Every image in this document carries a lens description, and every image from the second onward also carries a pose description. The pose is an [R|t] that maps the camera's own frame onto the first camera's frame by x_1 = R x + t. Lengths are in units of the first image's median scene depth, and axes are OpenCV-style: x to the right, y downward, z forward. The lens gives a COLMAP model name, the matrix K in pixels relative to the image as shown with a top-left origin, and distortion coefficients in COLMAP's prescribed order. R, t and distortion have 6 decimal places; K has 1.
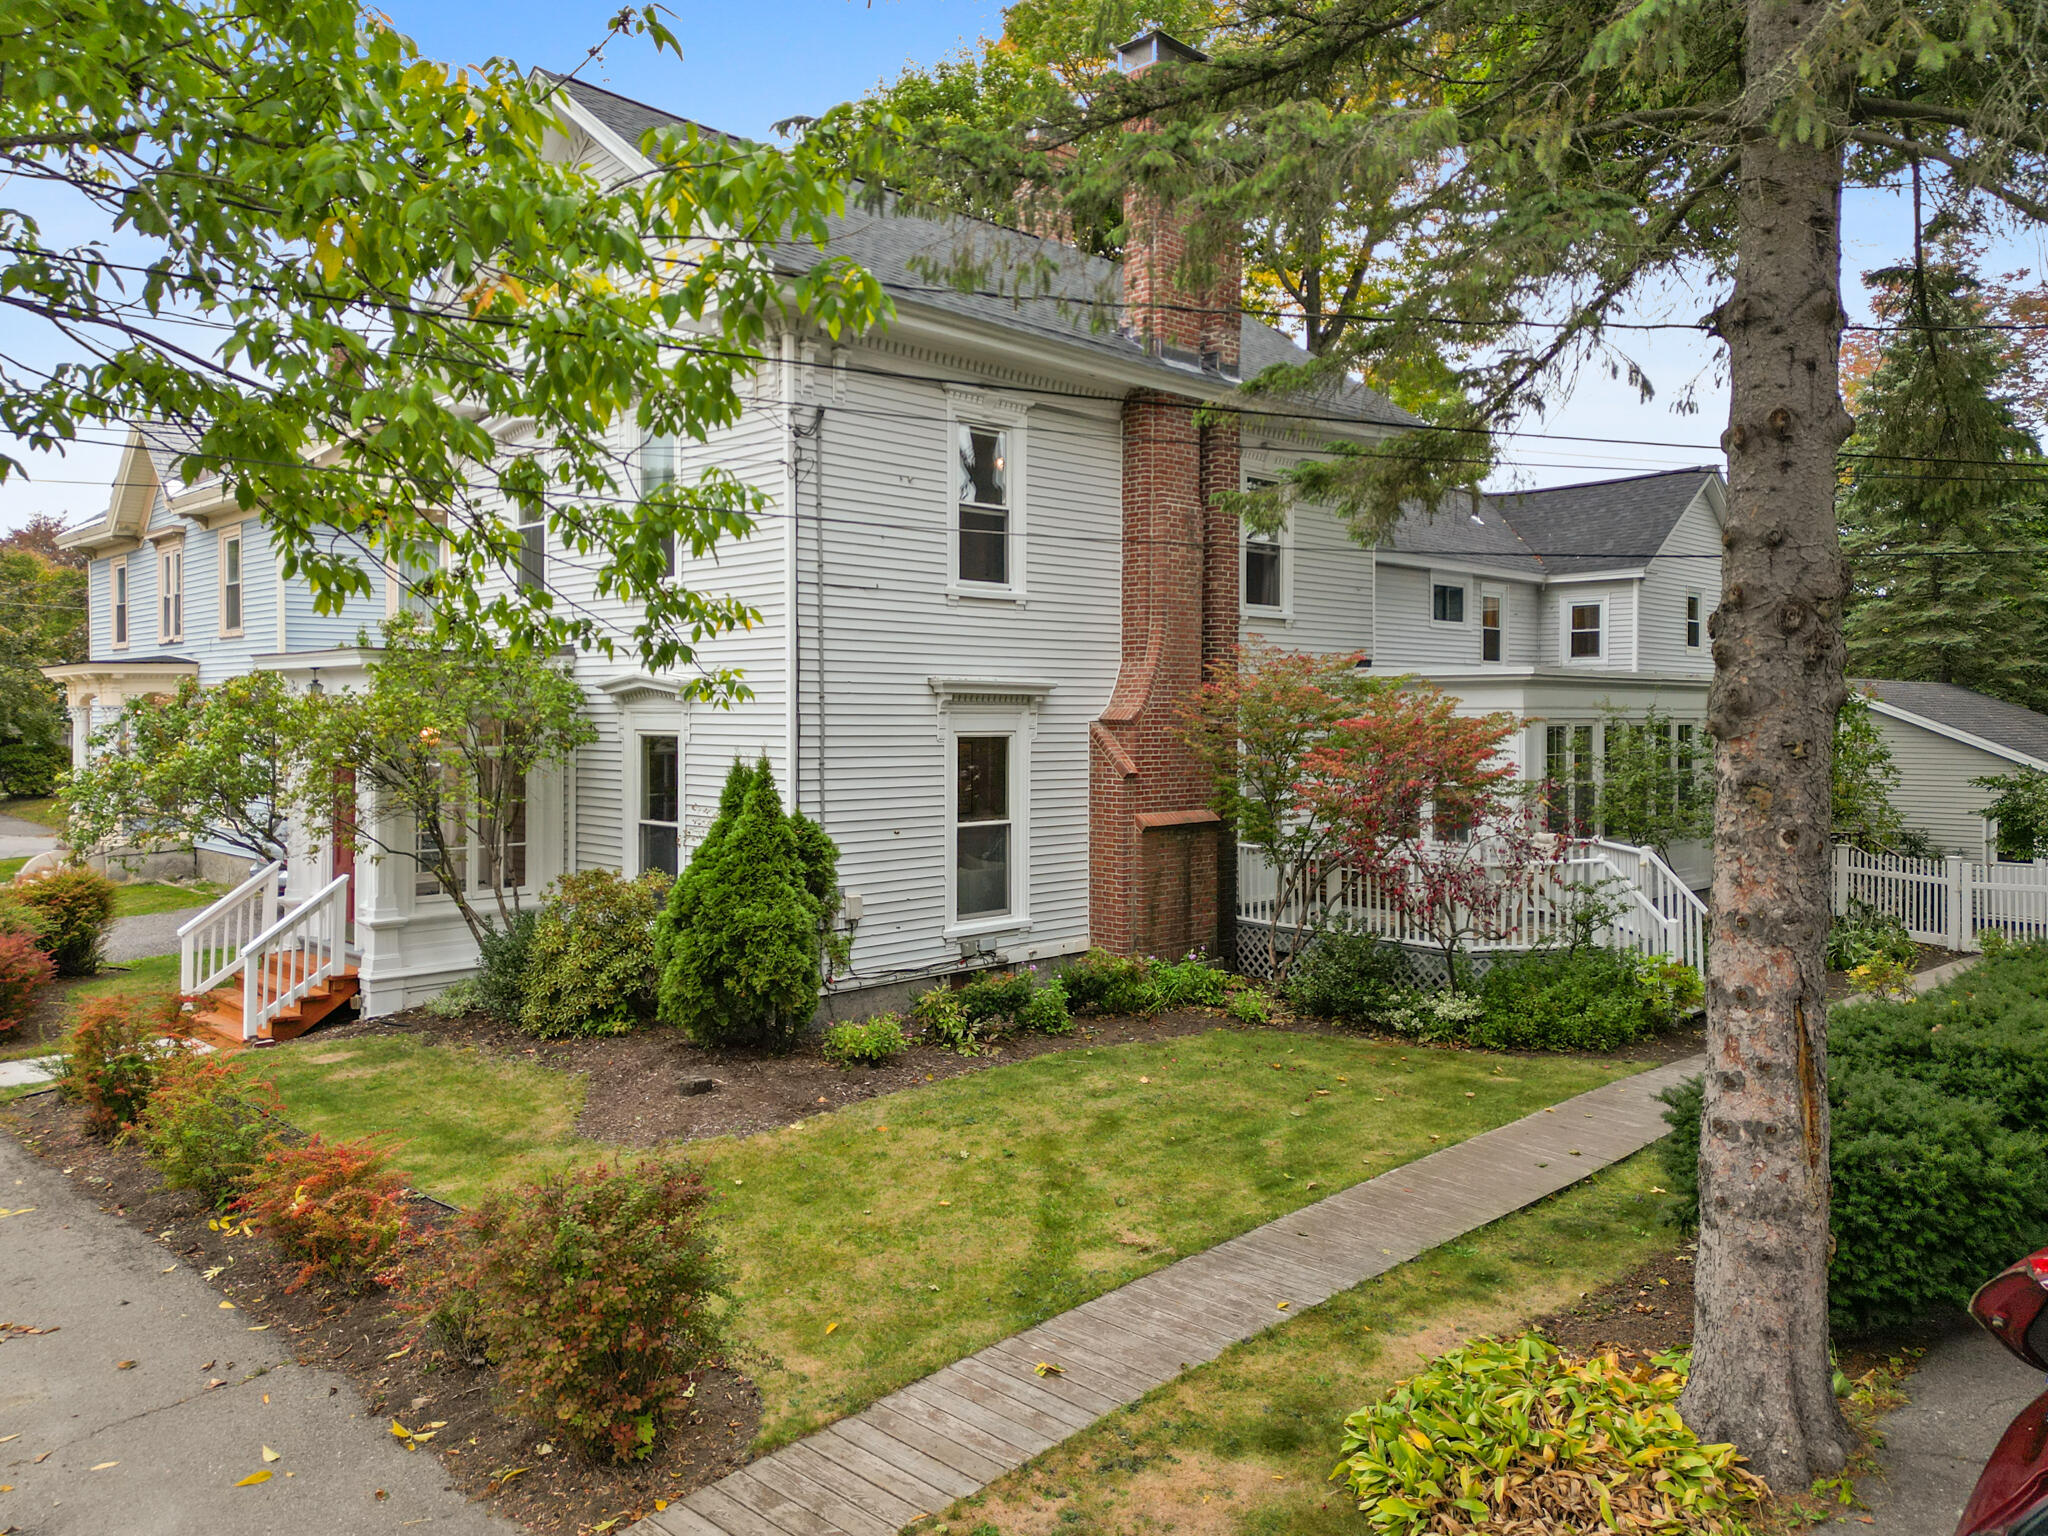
lens RADIAL K [[1525.5, 0, 1020.7], [0, 1525.5, 733.5], [0, 0, 1]] dist [0.084485, -0.076958]
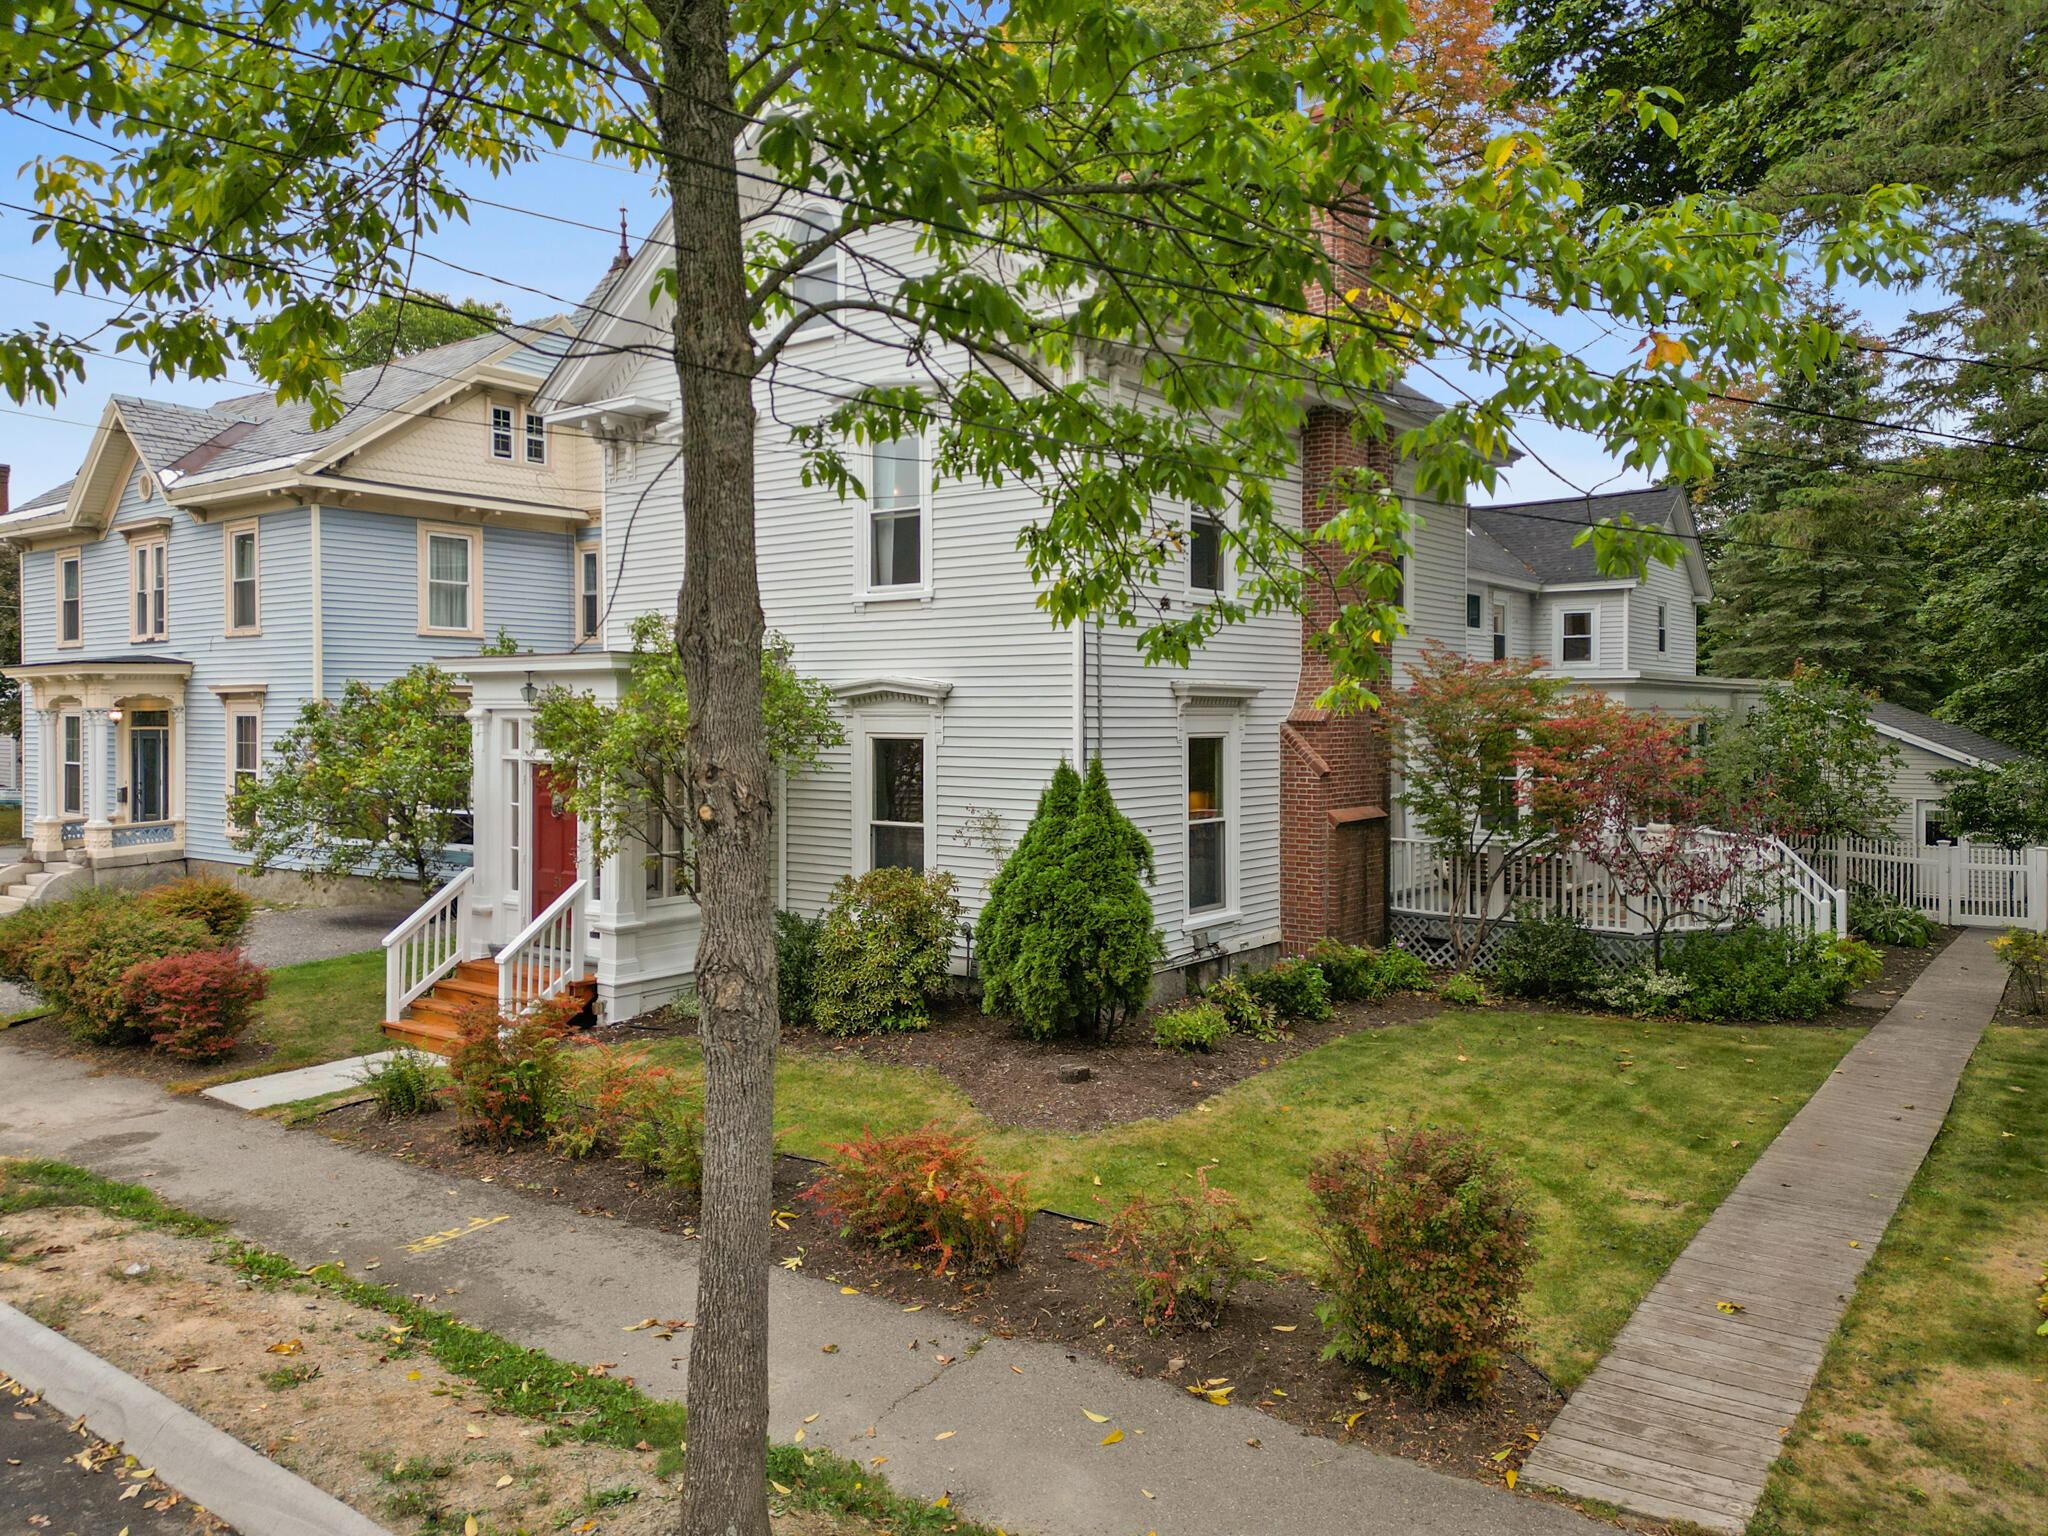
lens RADIAL K [[1525.5, 0, 1020.7], [0, 1525.5, 733.5], [0, 0, 1]] dist [0.084485, -0.076958]
pose [[0.989382, -0.004008, 0.145281, -0.303329], [0.003998, 0.999992, 0.000363, -0.001654], [-0.145281, 0.000222, 0.989390, -0.016055]]
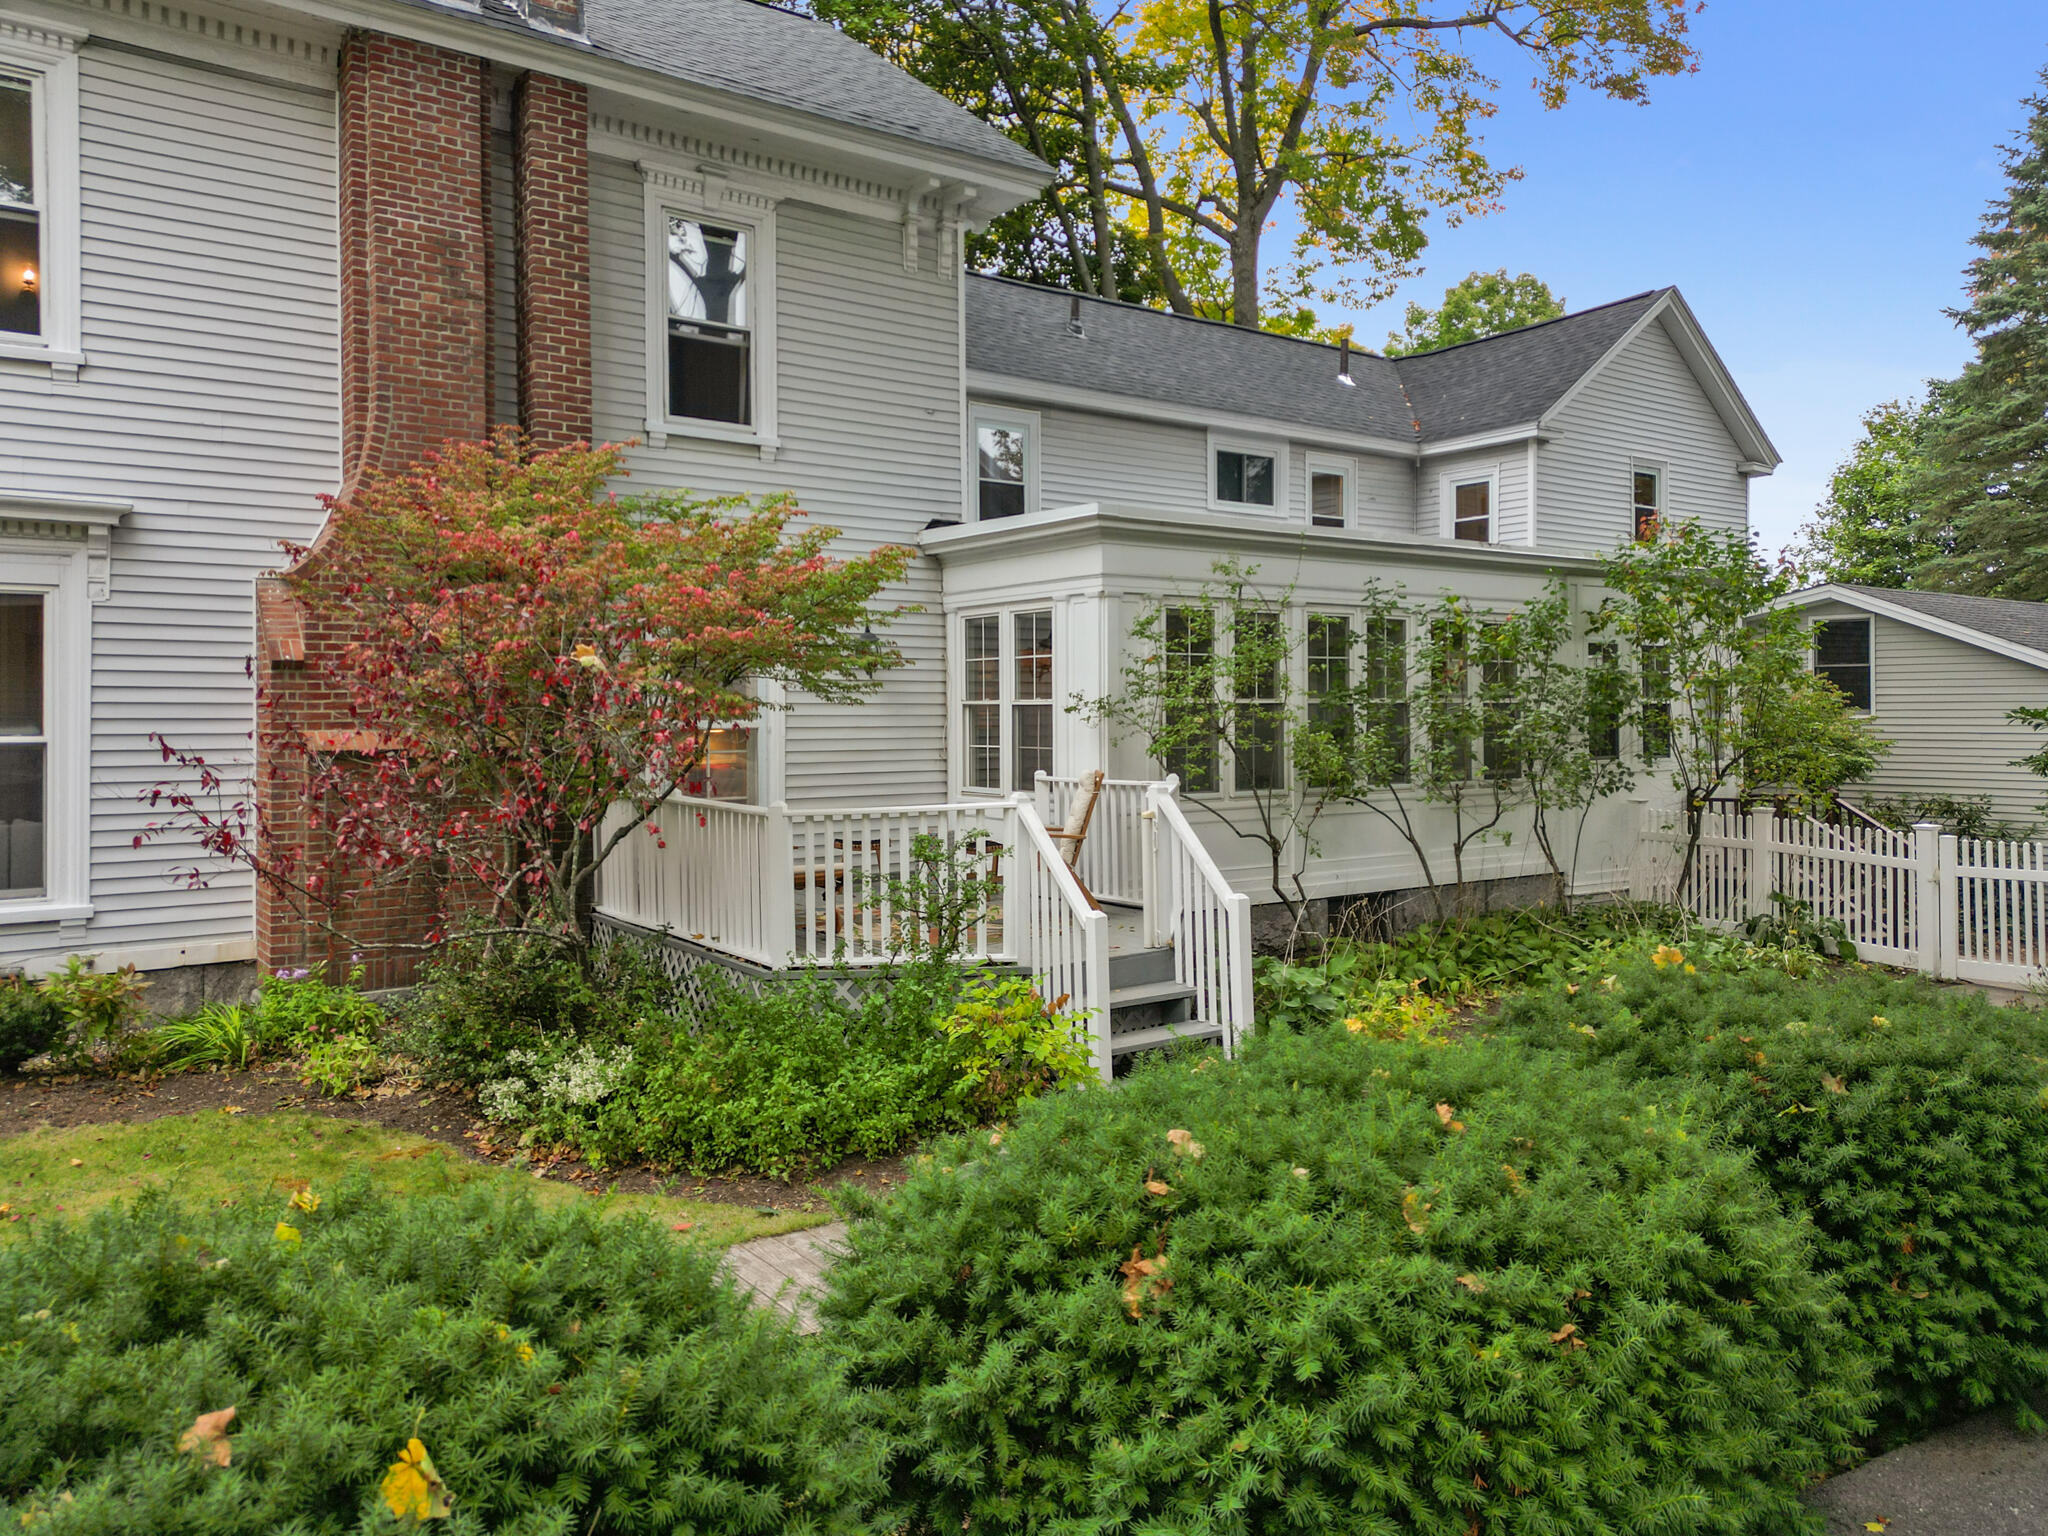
lens RADIAL K [[1442.6, 0, 1024.0], [0, 1442.6, 768.0], [0, 0, 1]] dist [0.004062, 0.002365]
pose [[0.985358, -0.003350, -0.170465, 0.477118], [0.006332, 0.999836, 0.016954, 0.062020], [0.170380, -0.017785, 0.985218, 0.524781]]
